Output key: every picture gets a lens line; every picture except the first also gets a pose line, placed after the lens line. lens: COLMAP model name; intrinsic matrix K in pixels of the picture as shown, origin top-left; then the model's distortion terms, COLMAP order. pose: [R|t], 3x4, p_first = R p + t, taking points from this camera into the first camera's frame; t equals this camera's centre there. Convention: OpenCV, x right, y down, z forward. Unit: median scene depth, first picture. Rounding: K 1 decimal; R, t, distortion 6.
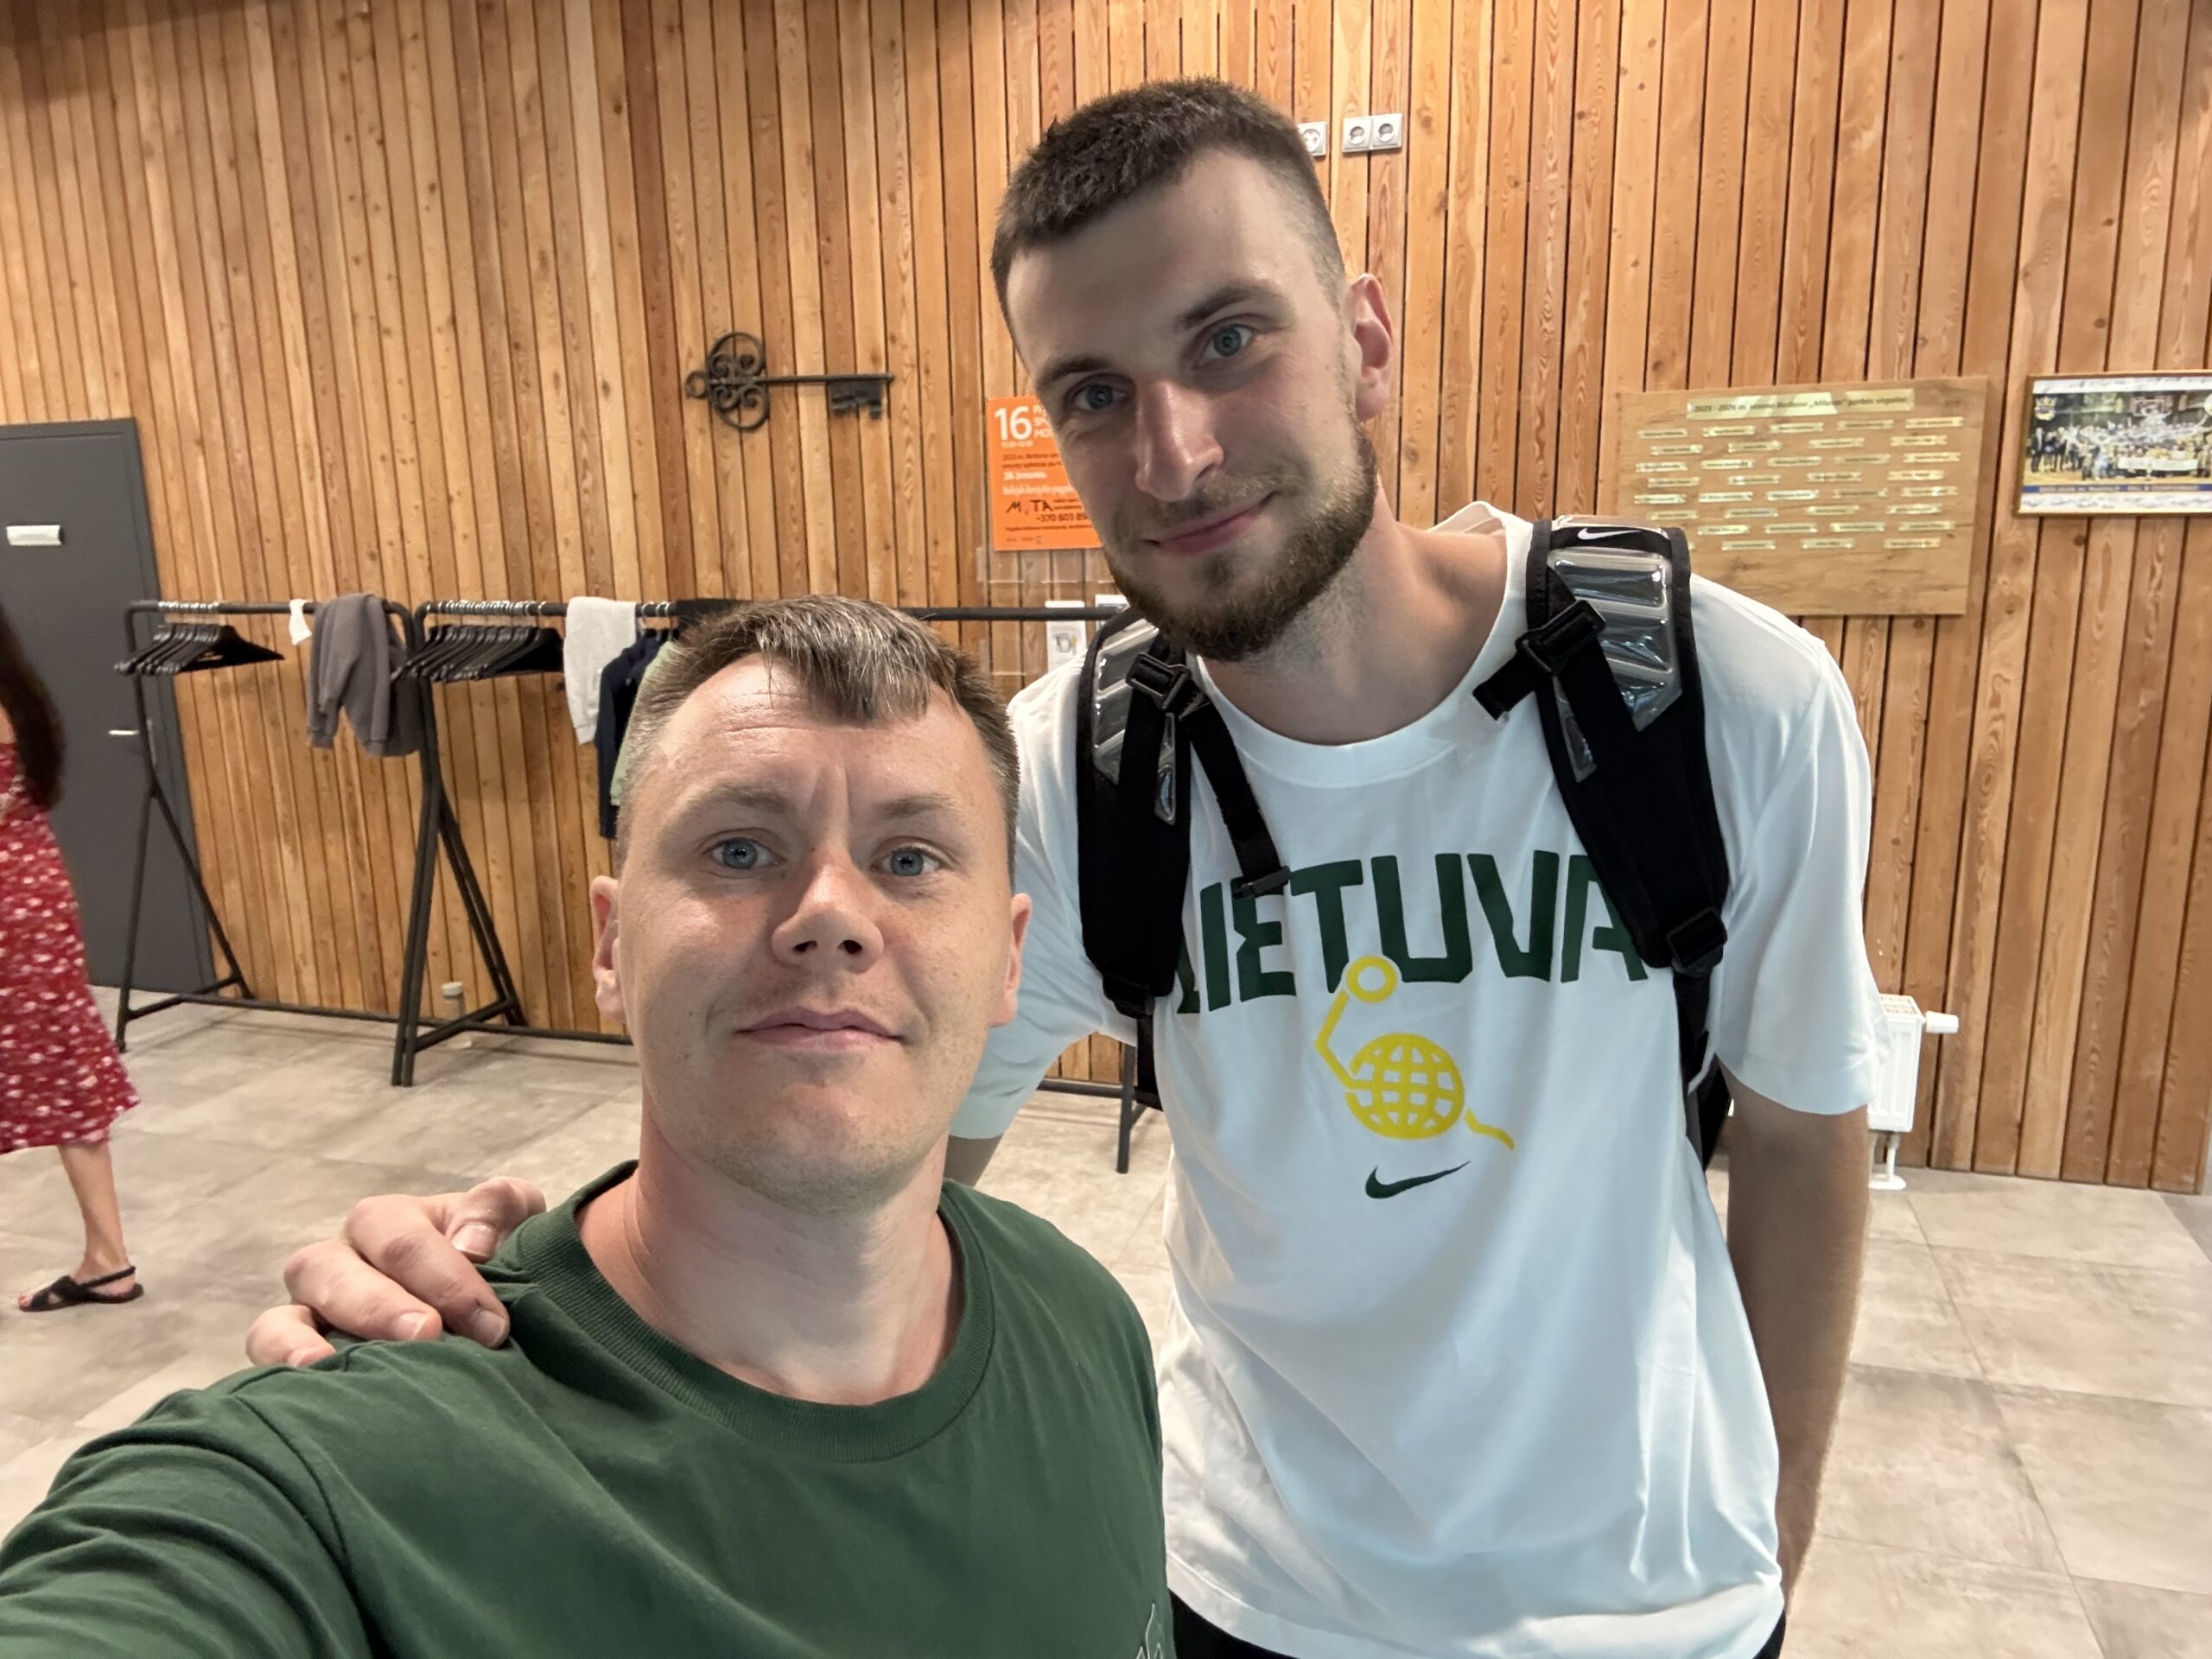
lens RADIAL K [[1487.8, 0, 1109.3], [0, 1487.8, 840.0], [0, 0, 1]] dist [0.002948, -0.007587]
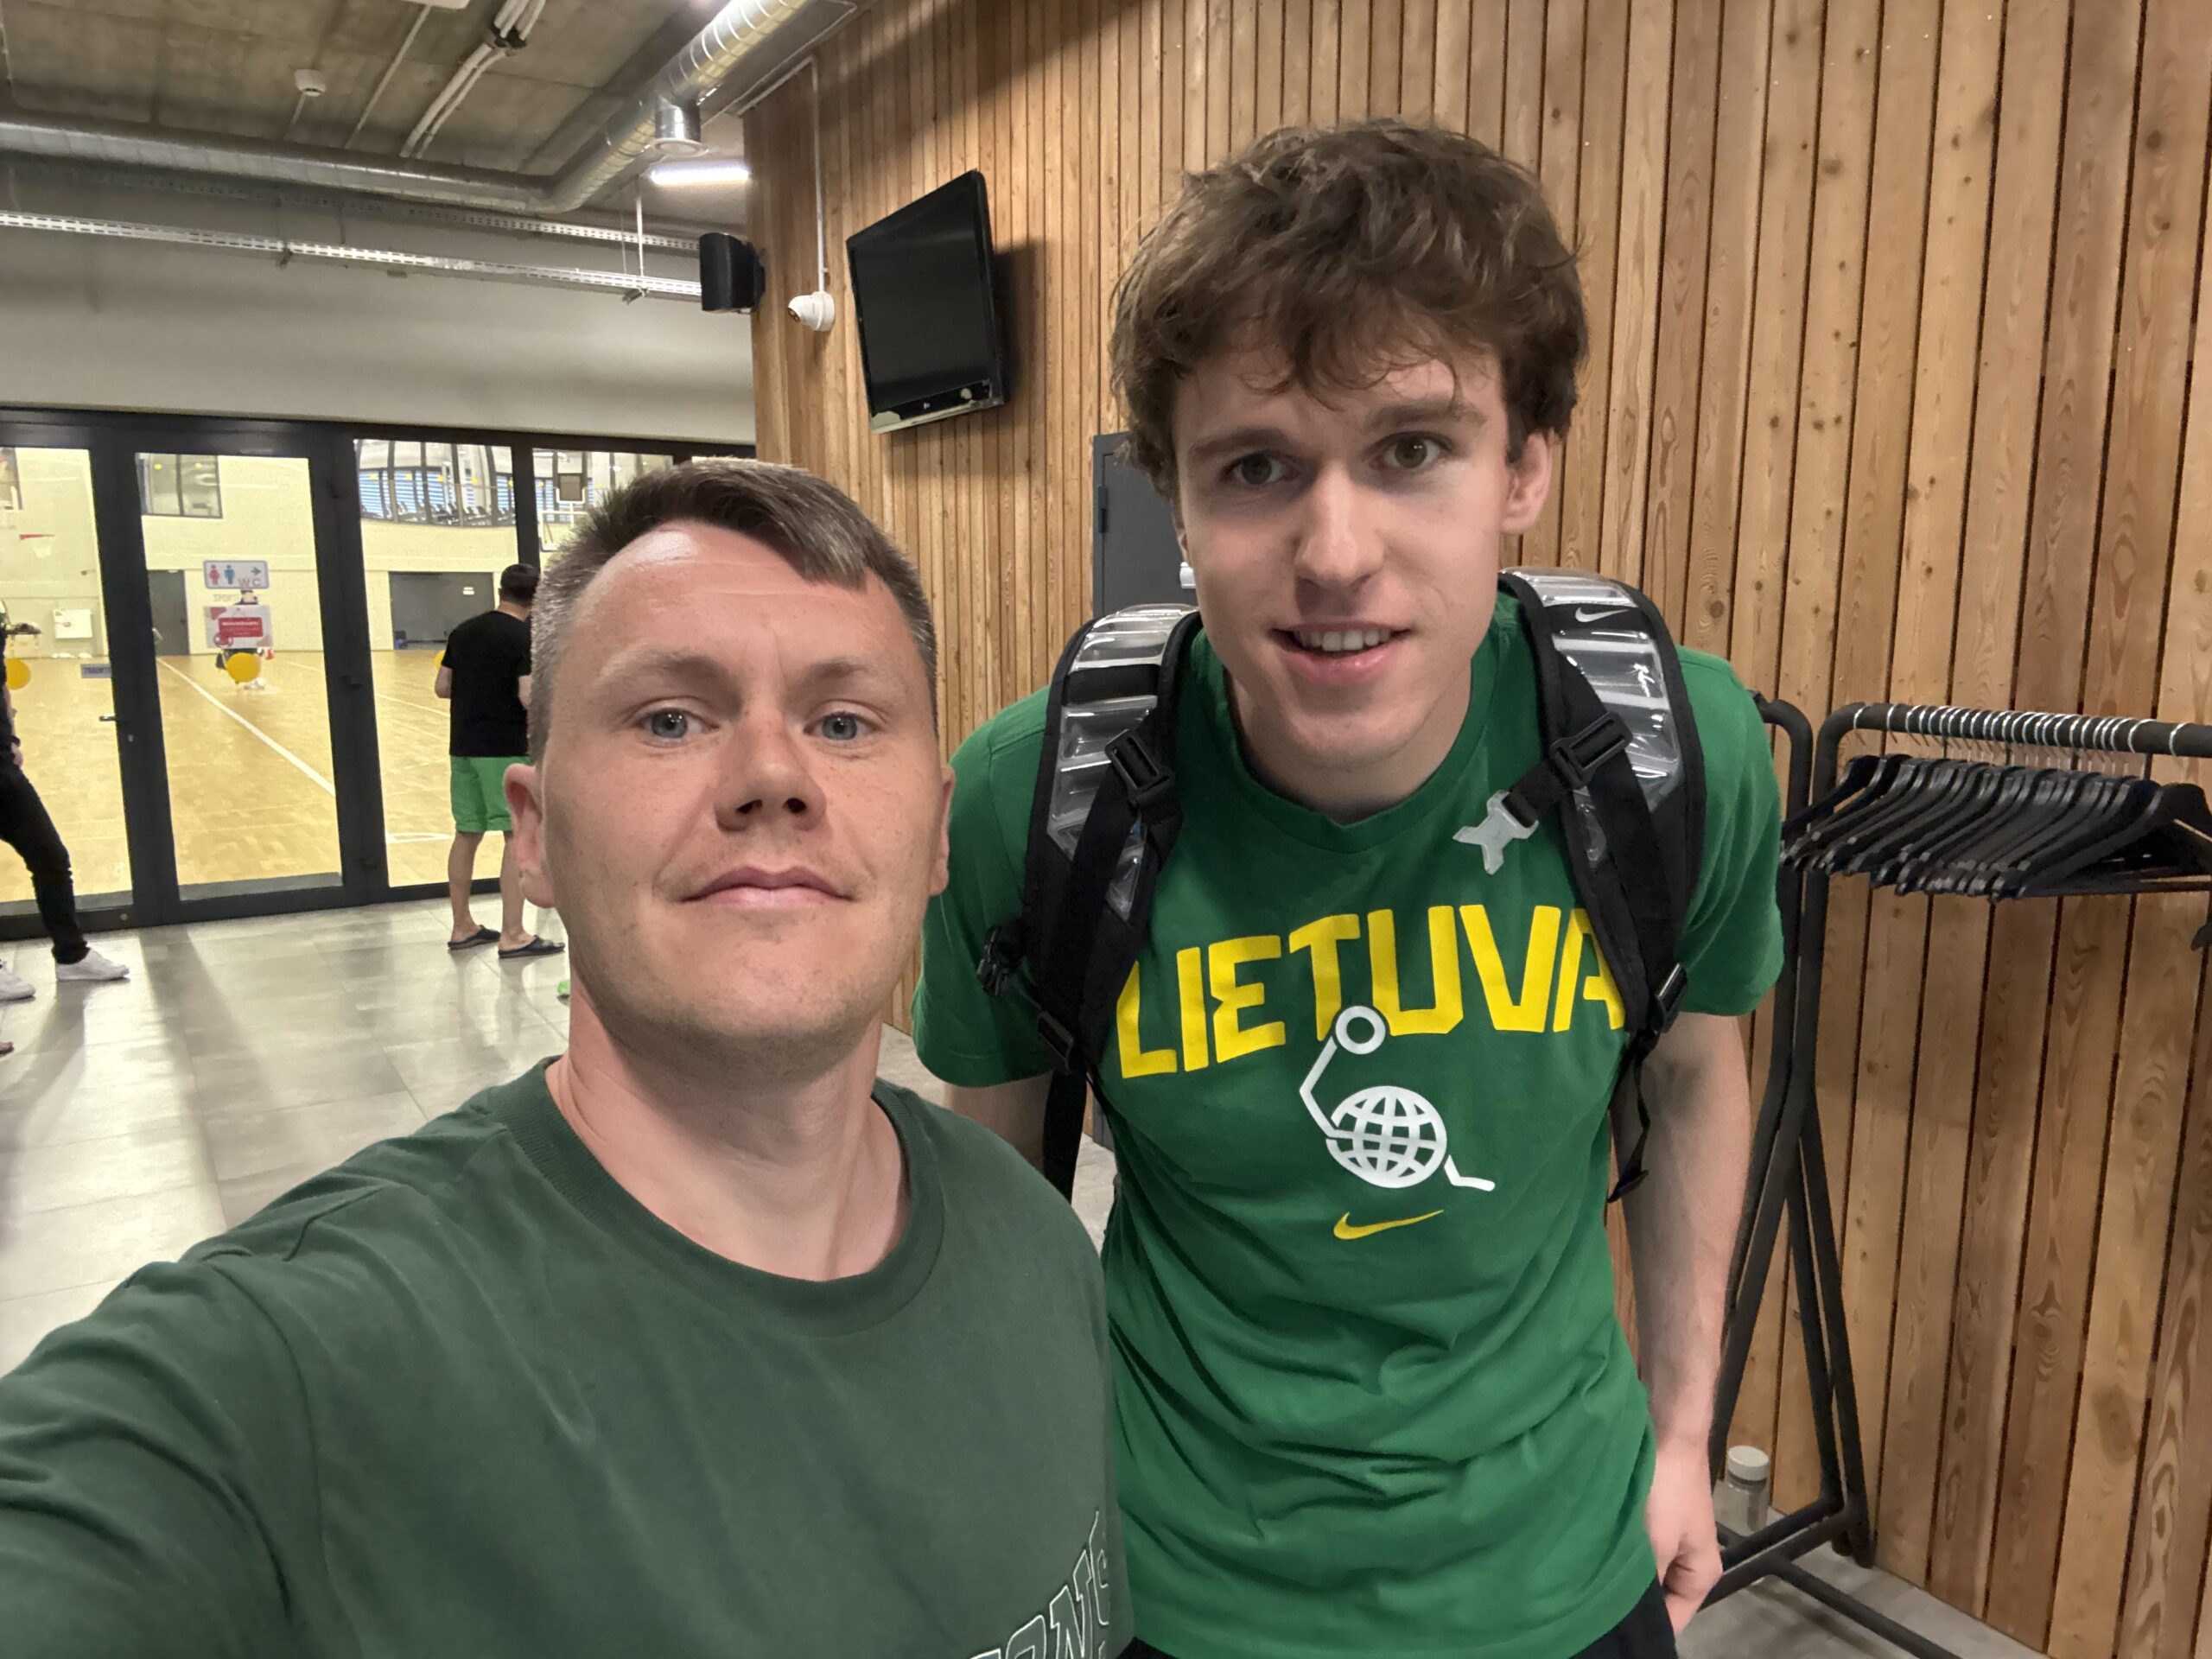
lens RADIAL K [[1487.8, 0, 1100.7], [0, 1487.8, 837.7], [0, 0, 1]] dist [0.002948, -0.007587]
pose [[0.761163, 0.114637, -0.638349, -0.325084], [-0.152030, 0.988369, -0.003784, -0.077587], [0.630490, 0.099928, 0.769738, 0.477017]]
